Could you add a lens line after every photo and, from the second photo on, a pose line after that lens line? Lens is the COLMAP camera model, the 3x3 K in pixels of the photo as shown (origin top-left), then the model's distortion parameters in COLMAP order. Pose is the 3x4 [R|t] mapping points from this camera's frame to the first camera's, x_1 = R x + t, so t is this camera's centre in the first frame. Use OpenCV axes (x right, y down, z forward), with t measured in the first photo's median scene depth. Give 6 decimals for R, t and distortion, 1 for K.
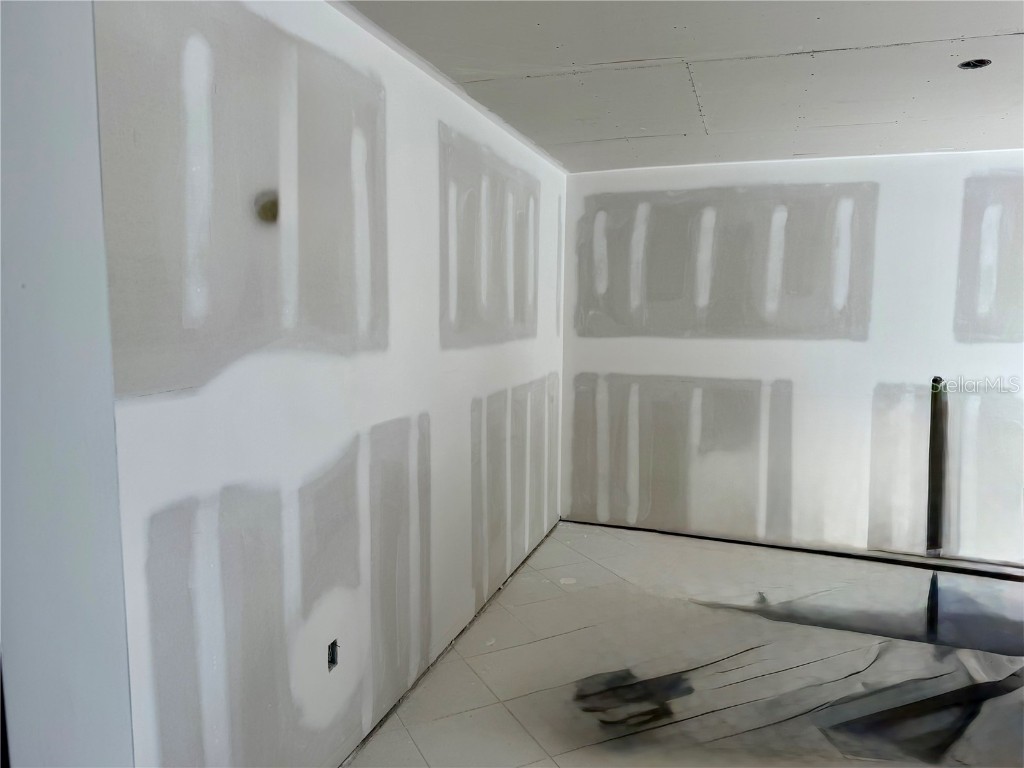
lens RADIAL K [[716.6, 0, 503.4], [0, 716.6, 377.5], [0, 0, 1]] dist [0.069208, -0.078746]
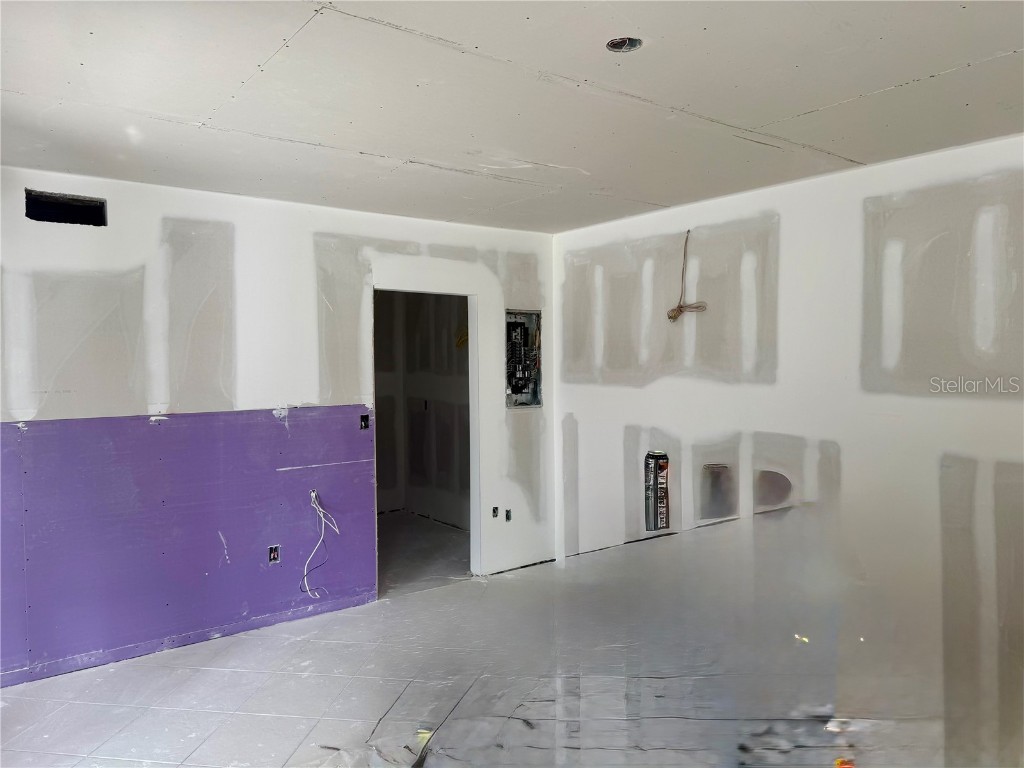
lens RADIAL K [[716.6, 0, 511.9], [0, 716.6, 382.3], [0, 0, 1]] dist [0.069208, -0.078746]
pose [[0.808144, 0.013694, -0.588825, 0.508759], [-0.050410, 0.997669, -0.045984, 0.098198], [0.586823, 0.066845, 0.806951, -0.971172]]
